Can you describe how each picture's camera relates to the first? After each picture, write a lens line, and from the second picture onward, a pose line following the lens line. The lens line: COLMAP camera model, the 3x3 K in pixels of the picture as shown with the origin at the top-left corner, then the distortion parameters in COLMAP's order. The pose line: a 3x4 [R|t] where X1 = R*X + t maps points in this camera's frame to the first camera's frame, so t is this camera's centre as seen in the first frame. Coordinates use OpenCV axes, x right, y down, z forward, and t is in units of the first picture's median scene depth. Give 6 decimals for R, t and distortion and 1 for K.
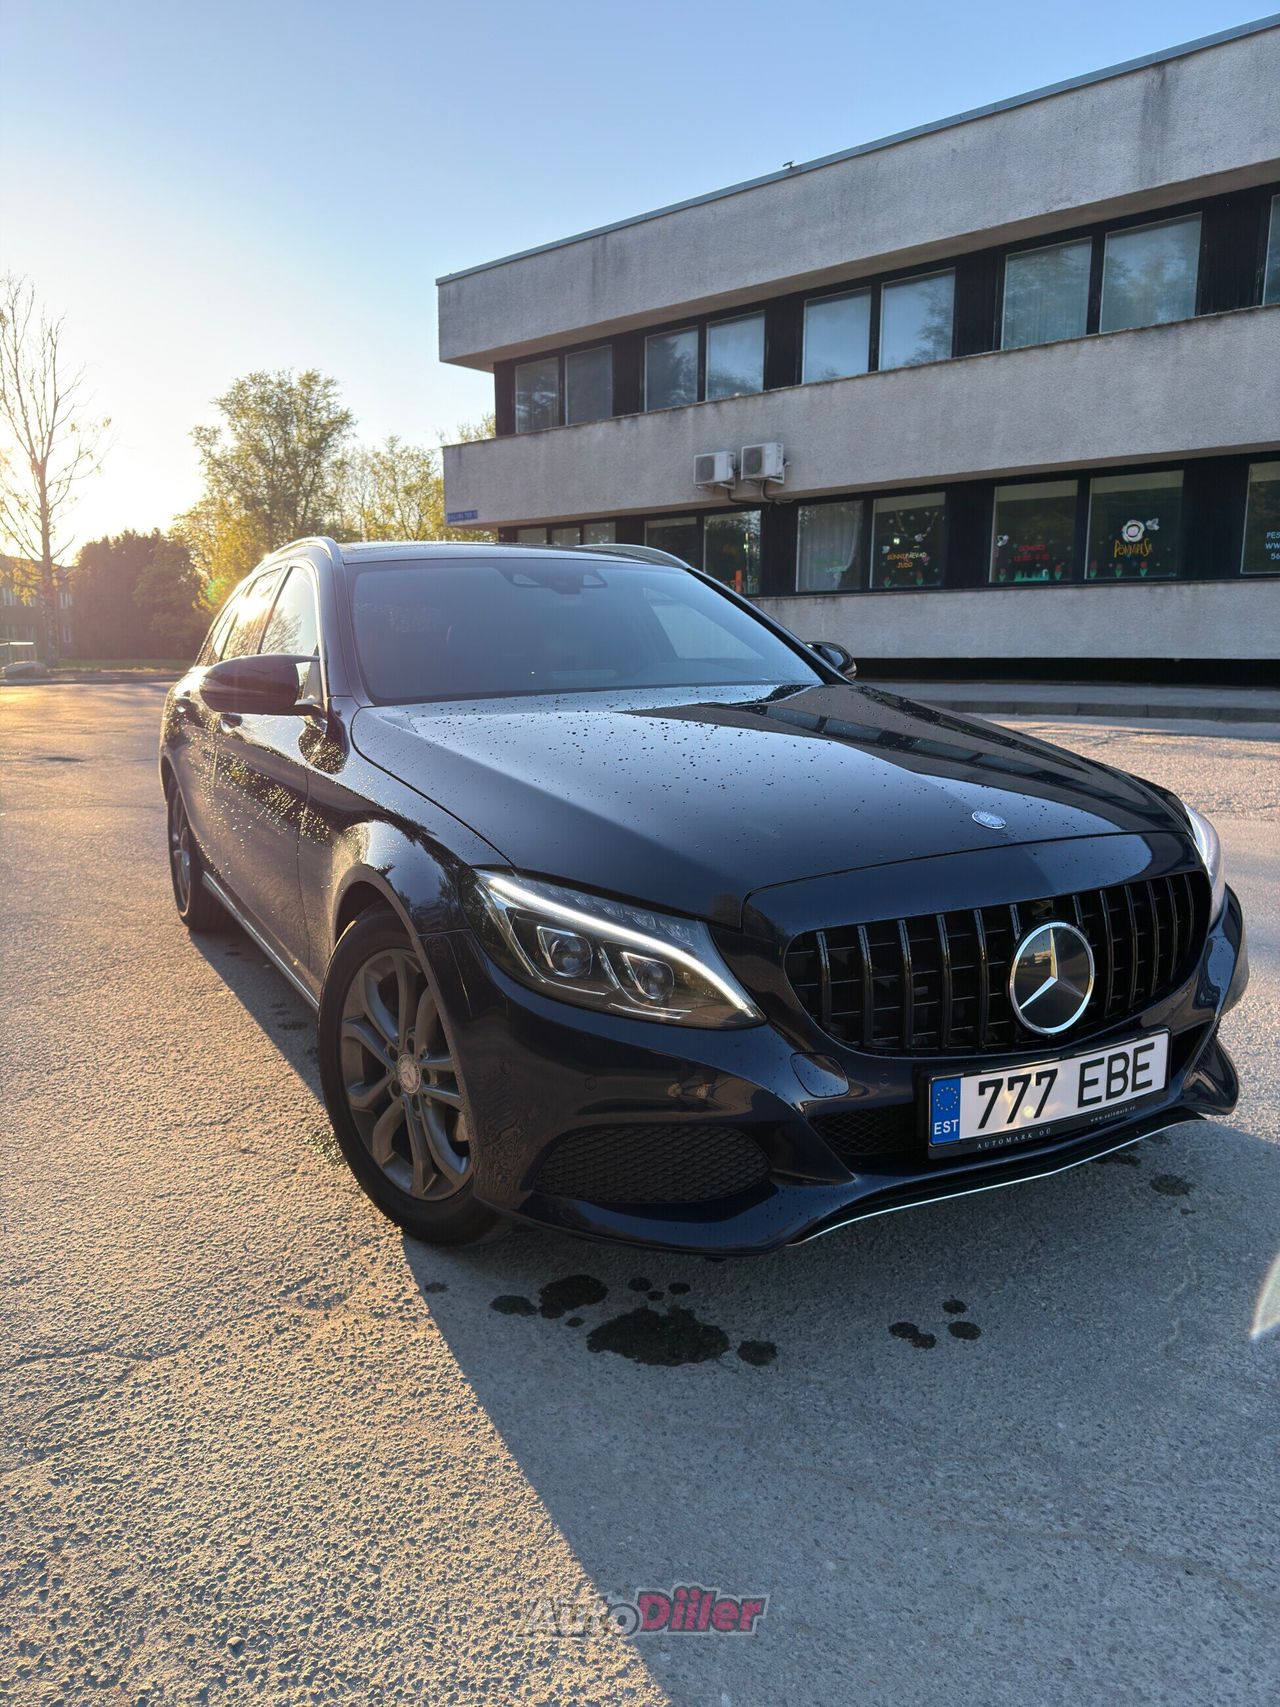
lens RADIAL K [[1191.4, 0, 635.9], [0, 1191.4, 877.6], [0, 0, 1]] dist [0.061092, -0.096265]
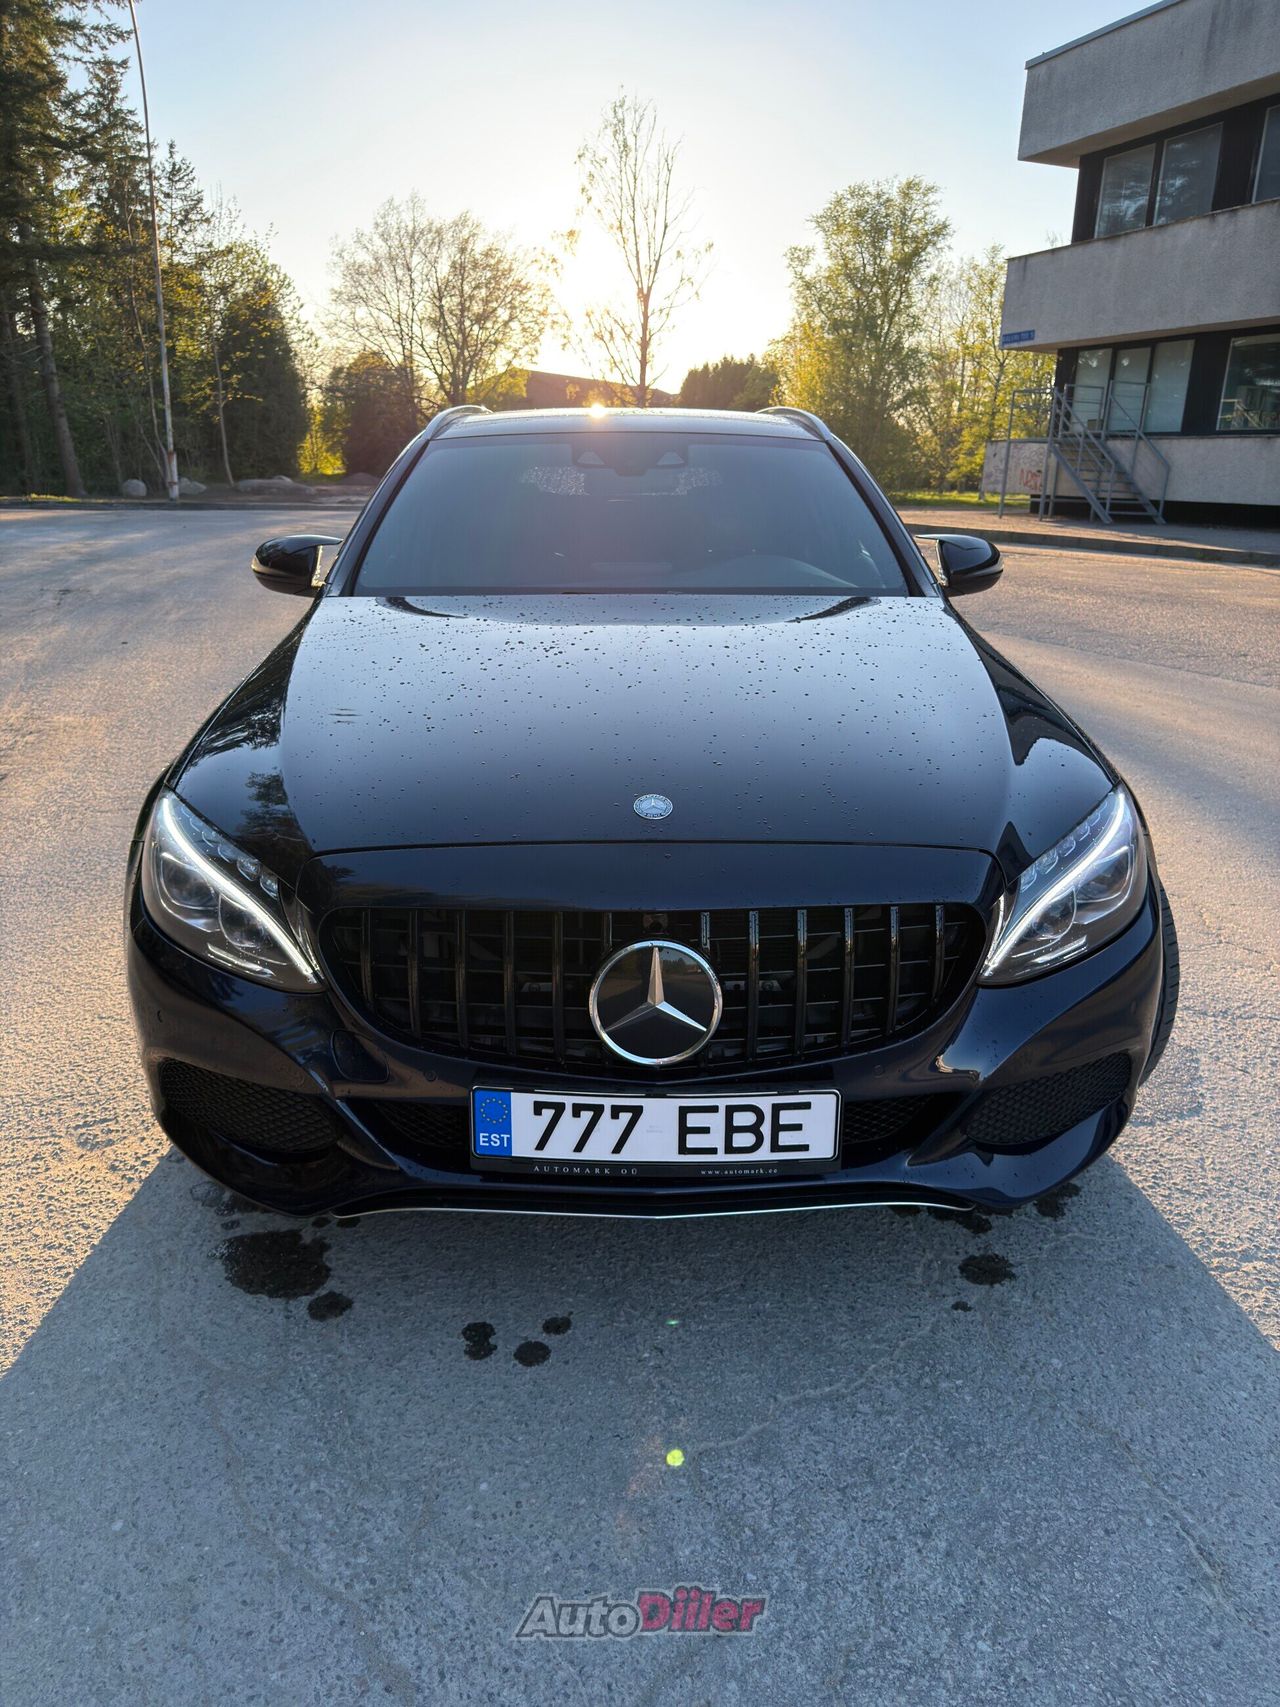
lens RADIAL K [[1206.4, 0, 638.9], [0, 1206.4, 865.7], [0, 0, 1]] dist [0.010645, -0.006559]
pose [[0.893822, 0.159648, -0.419040, 0.054999], [-0.107712, 0.983556, 0.144967, -0.010736], [0.435293, -0.084439, 0.896320, 0.019666]]
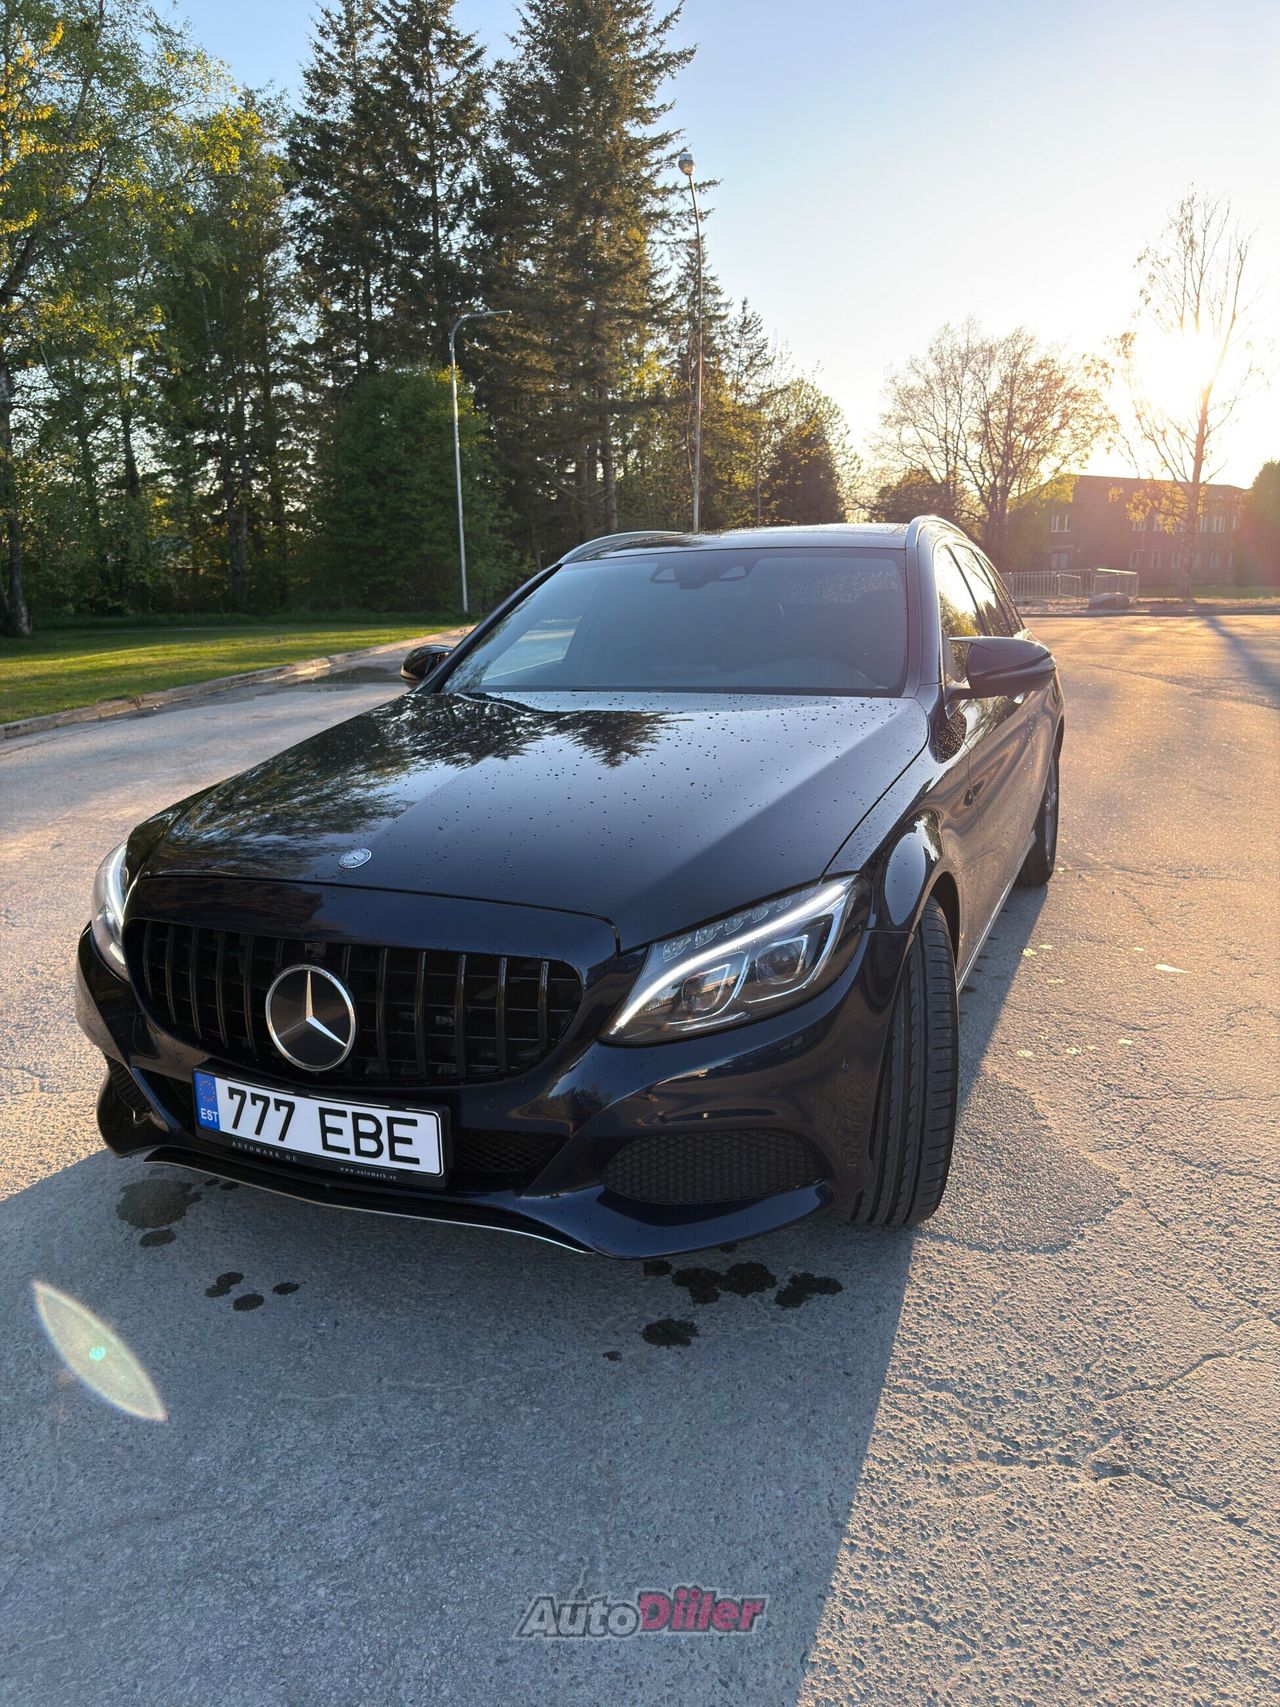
lens RADIAL K [[1225.6, 0, 654.2], [0, 1225.6, 854.0], [0, 0, 1]] dist [0.009679, -0.006106]
pose [[0.633204, 0.163679, -0.756480, 0.105172], [-0.135673, 0.985723, 0.099717, -0.015799], [0.762001, 0.039493, 0.646370, 0.044257]]
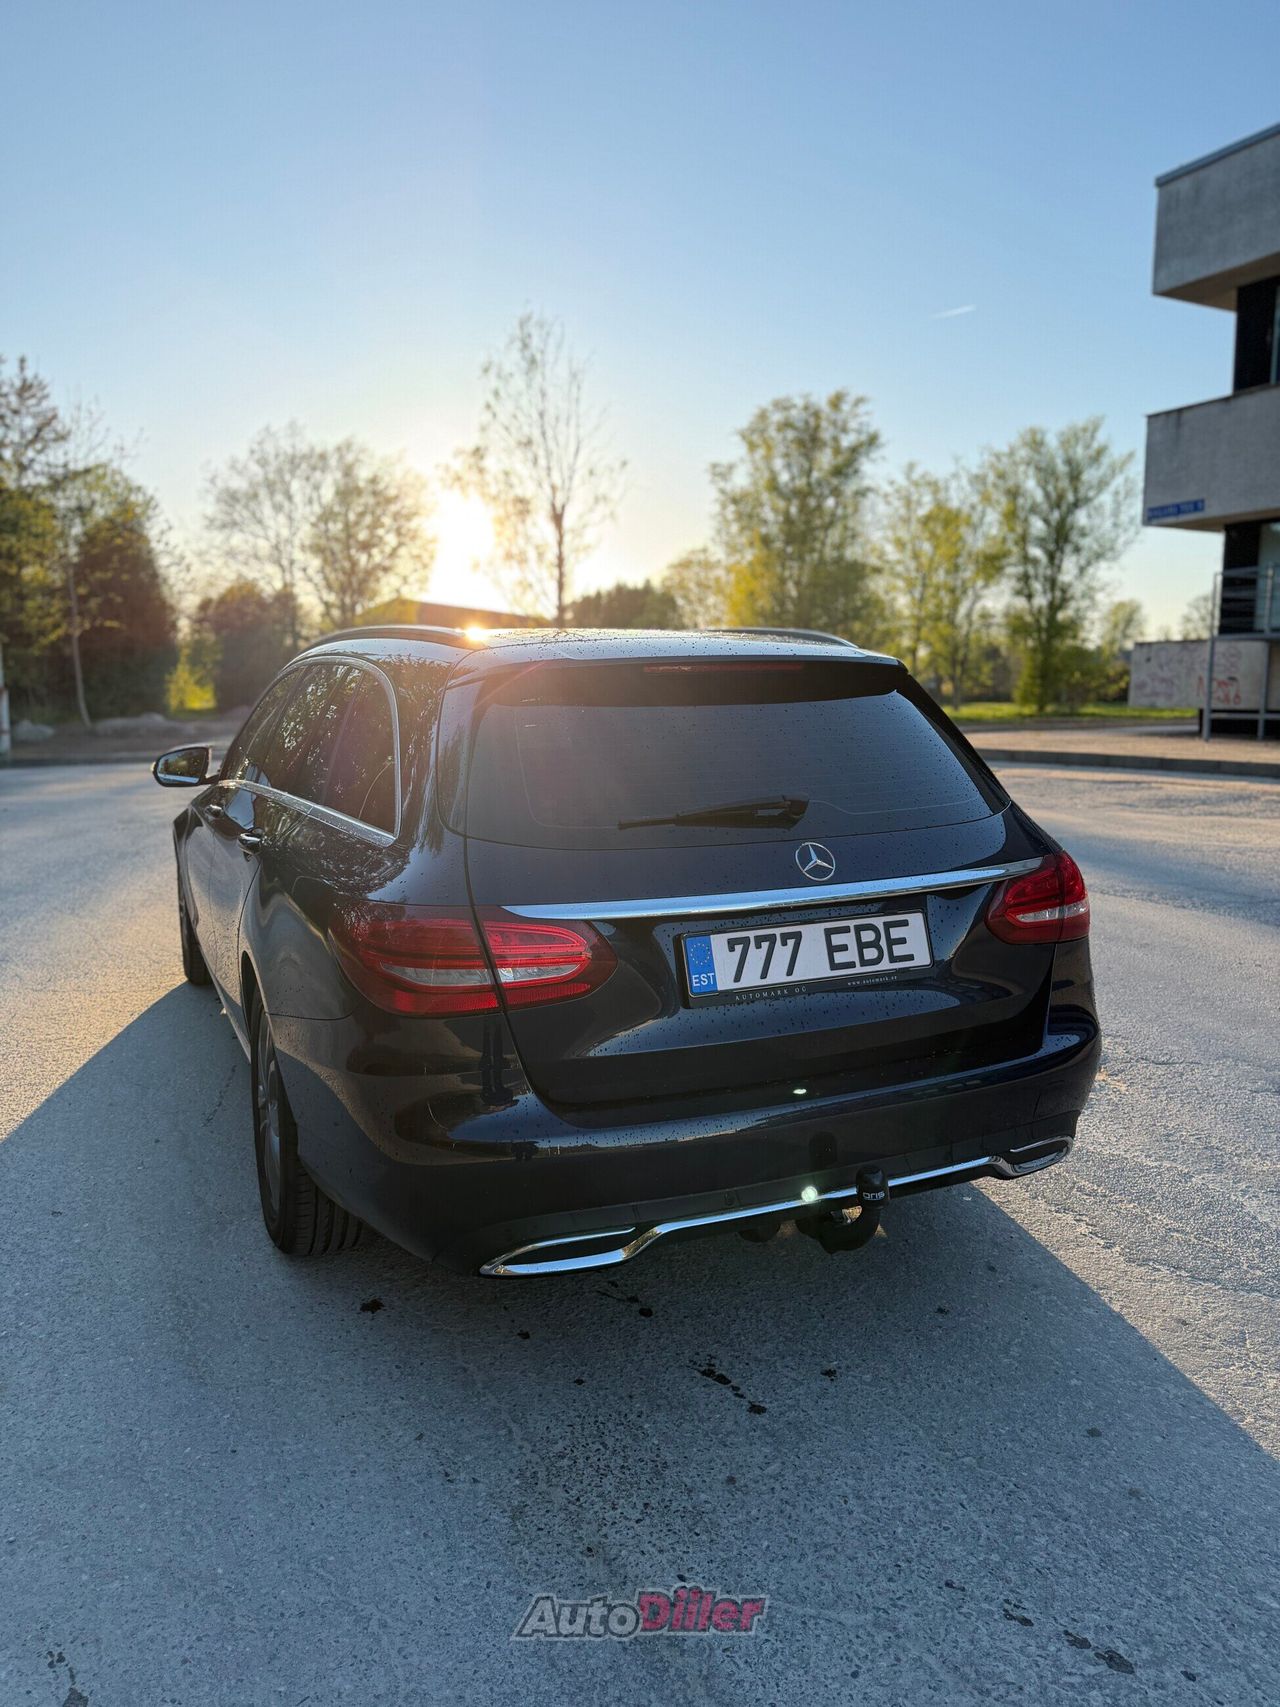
lens RADIAL K [[1206.4, 0, 638.9], [0, 1206.4, 865.7], [0, 0, 1]] dist [0.010645, -0.006559]
pose [[0.939789, 0.042792, -0.339067, -0.222712], [-0.058508, 0.997628, -0.036259, -0.063851], [0.336711, 0.053914, 0.940063, 0.296881]]
